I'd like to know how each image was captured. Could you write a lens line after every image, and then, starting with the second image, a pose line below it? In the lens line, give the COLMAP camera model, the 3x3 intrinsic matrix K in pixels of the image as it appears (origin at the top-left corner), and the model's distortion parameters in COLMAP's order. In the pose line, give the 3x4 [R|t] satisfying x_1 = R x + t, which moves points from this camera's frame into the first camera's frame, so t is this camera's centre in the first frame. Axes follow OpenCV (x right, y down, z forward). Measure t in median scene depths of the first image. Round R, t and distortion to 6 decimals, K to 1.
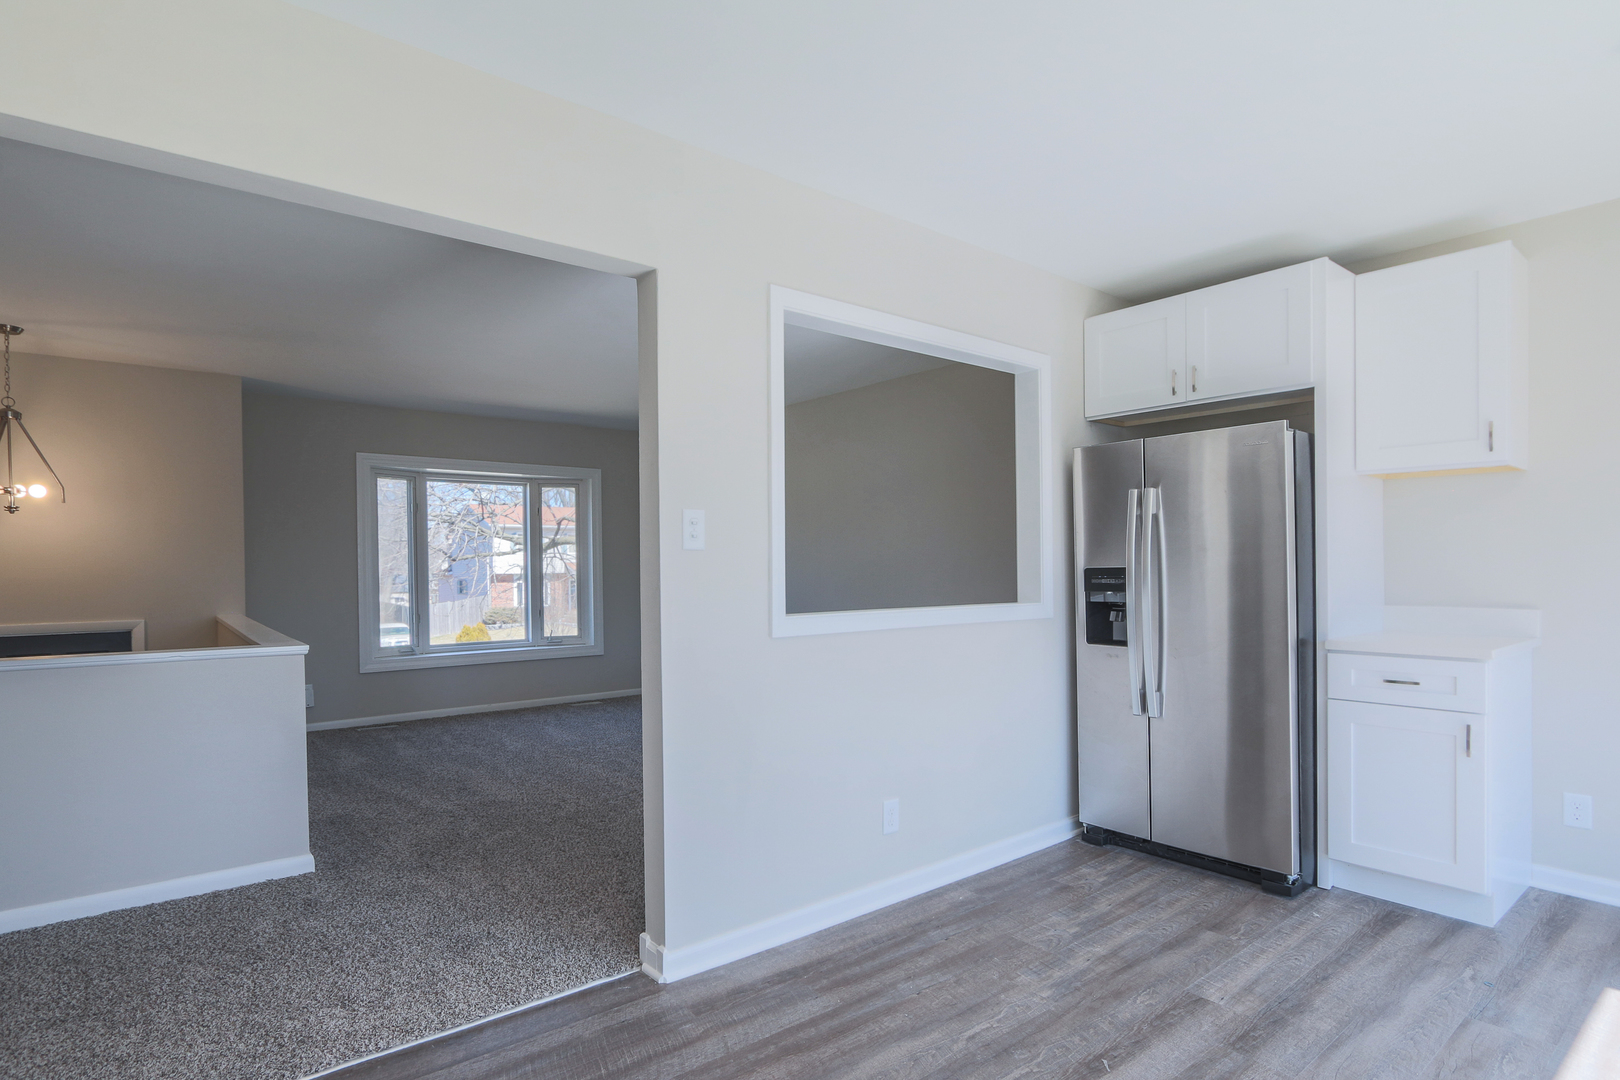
lens RADIAL K [[787.3, 0, 788.6], [0, 787.3, 572.5], [0, 0, 1]] dist [-0.008913, 0.000588]
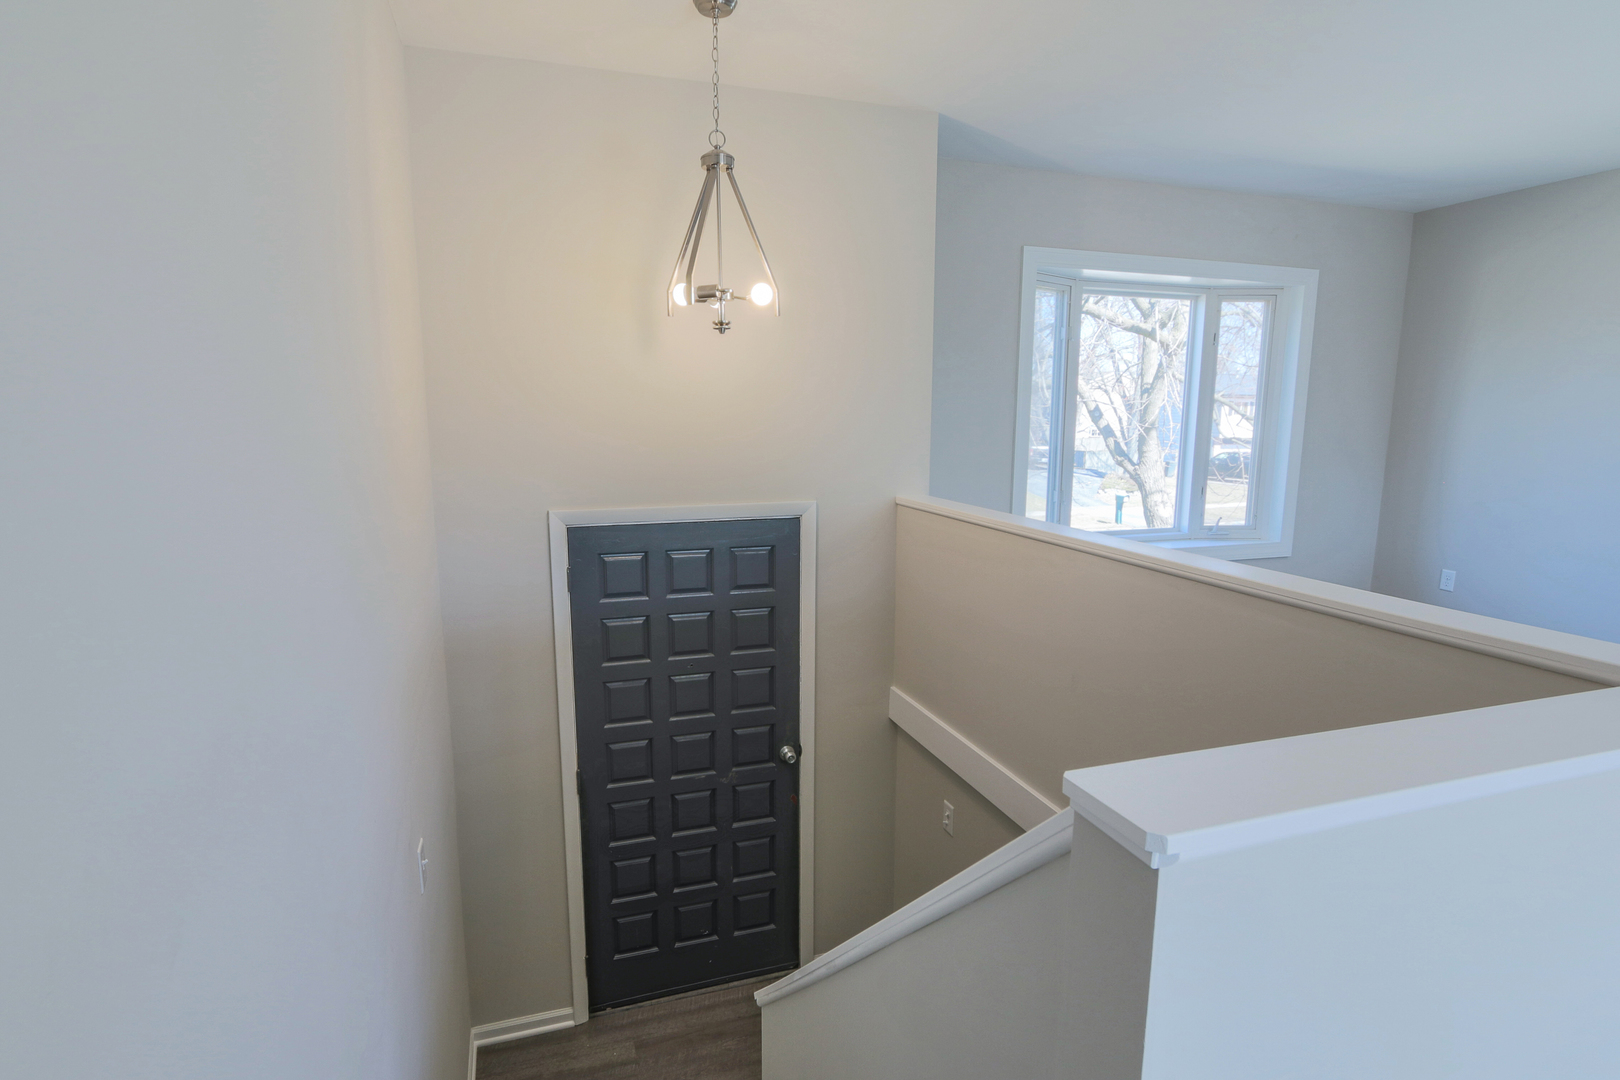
lens RADIAL K [[799.9, 0, 810.0], [0, 799.9, 540.0], [0, 0, 1]] dist [-0.024108, -0.000177]
pose [[0.930545, 0.073279, -0.358771, -0.979695], [-0.018168, 0.987805, 0.154635, -0.020028], [0.365727, -0.137377, 0.920528, 0.608291]]
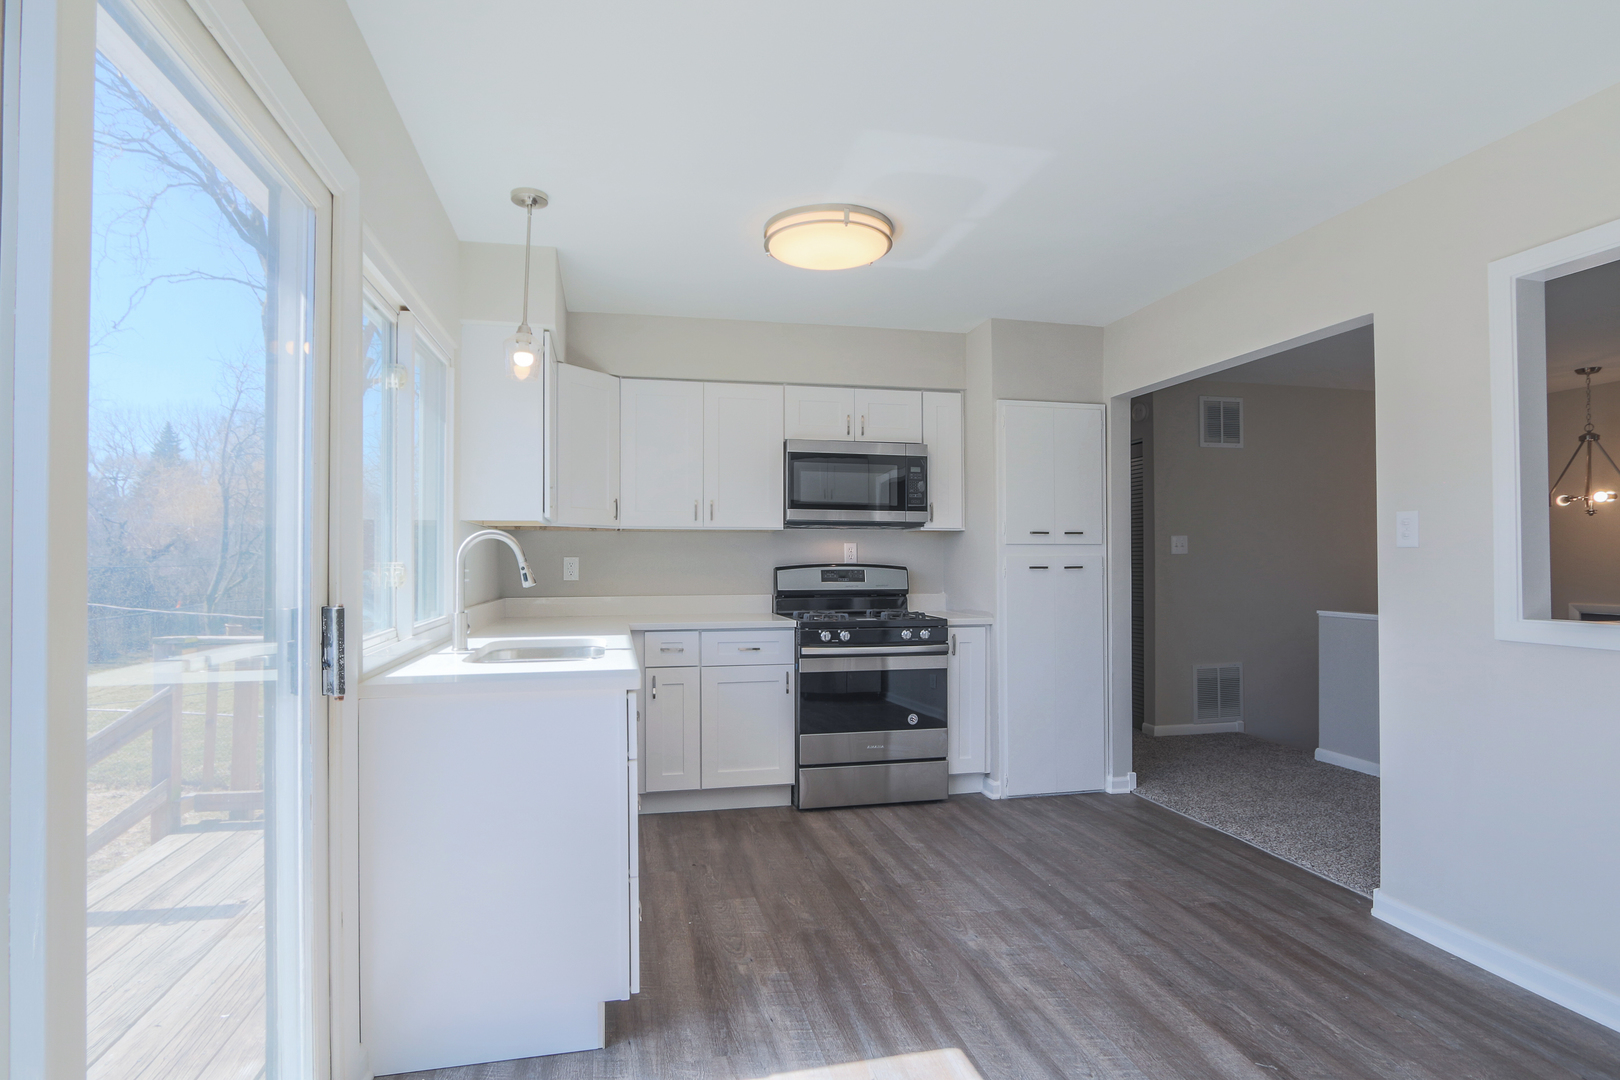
lens RADIAL K [[833.7, 0, 819.3], [0, 833.7, 546.7], [0, 0, 1]] dist [-0.022780, 0.000308]
pose [[-0.430588, -0.007626, -0.902516, 1.045019], [-0.002186, 0.999970, -0.007407, -0.016024], [0.902546, -0.001216, -0.430592, 0.614052]]
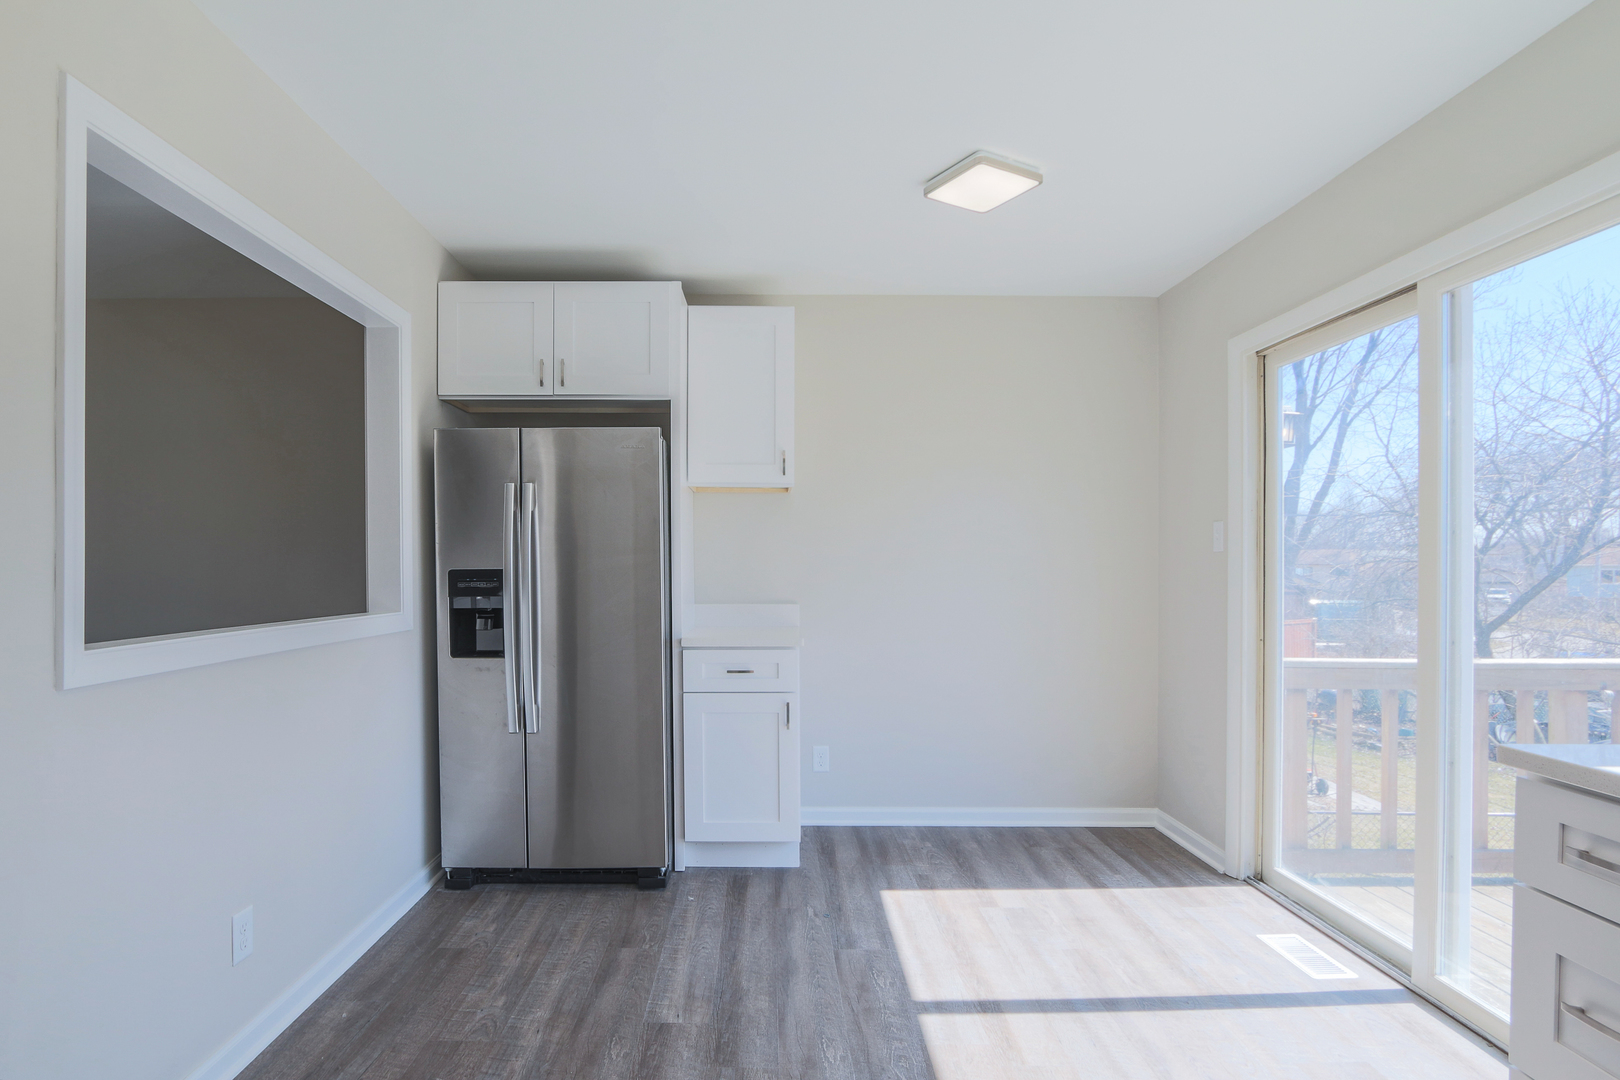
lens RADIAL K [[838.0, 0, 739.7], [0, 838.0, 562.5], [0, 0, 1]] dist [-0.015150, 0.000078]
pose [[0.641590, 0.011178, 0.766967, -0.148670], [-0.001387, 0.999909, -0.013413, -0.001899], [-0.767047, 0.007542, 0.641547, 0.210836]]
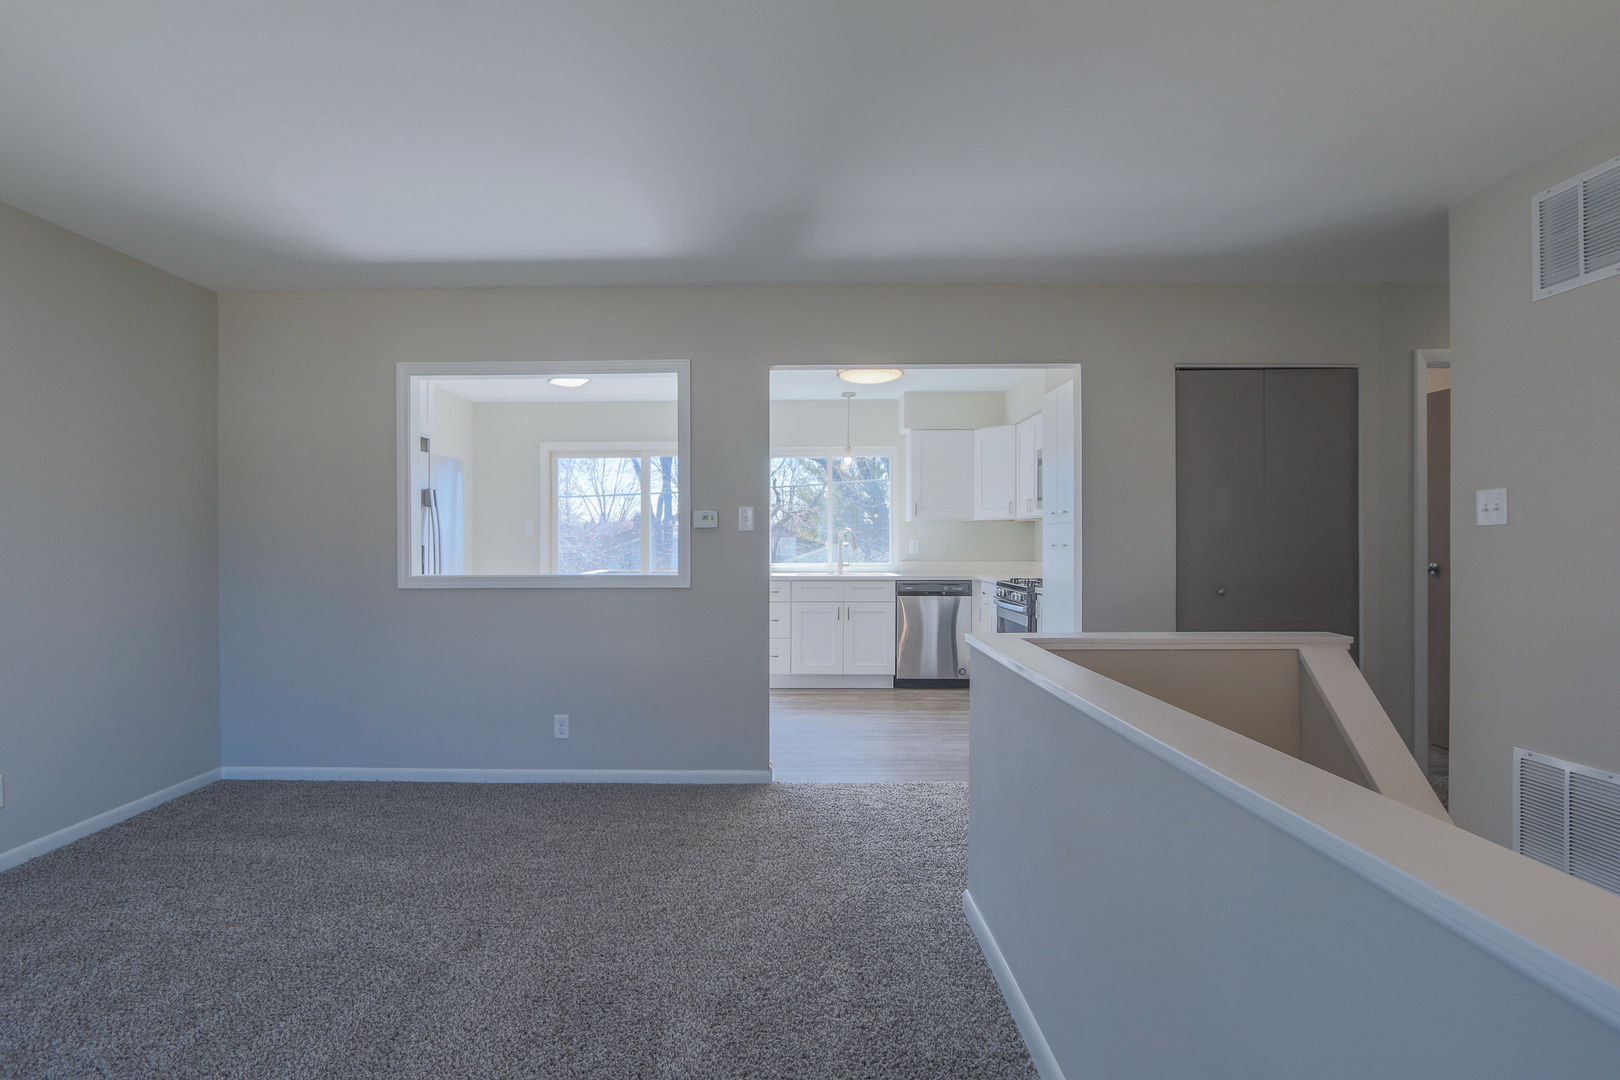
lens RADIAL K [[862.1, 0, 759.9], [0, 862.1, 541.3], [0, 0, 1]] dist [-0.005900, 0.000638]
pose [[-0.743089, 0.009887, 0.669119, -1.132996], [0.014966, 0.999886, 0.001845, -0.010922], [-0.669025, 0.011385, -0.743153, 1.917796]]
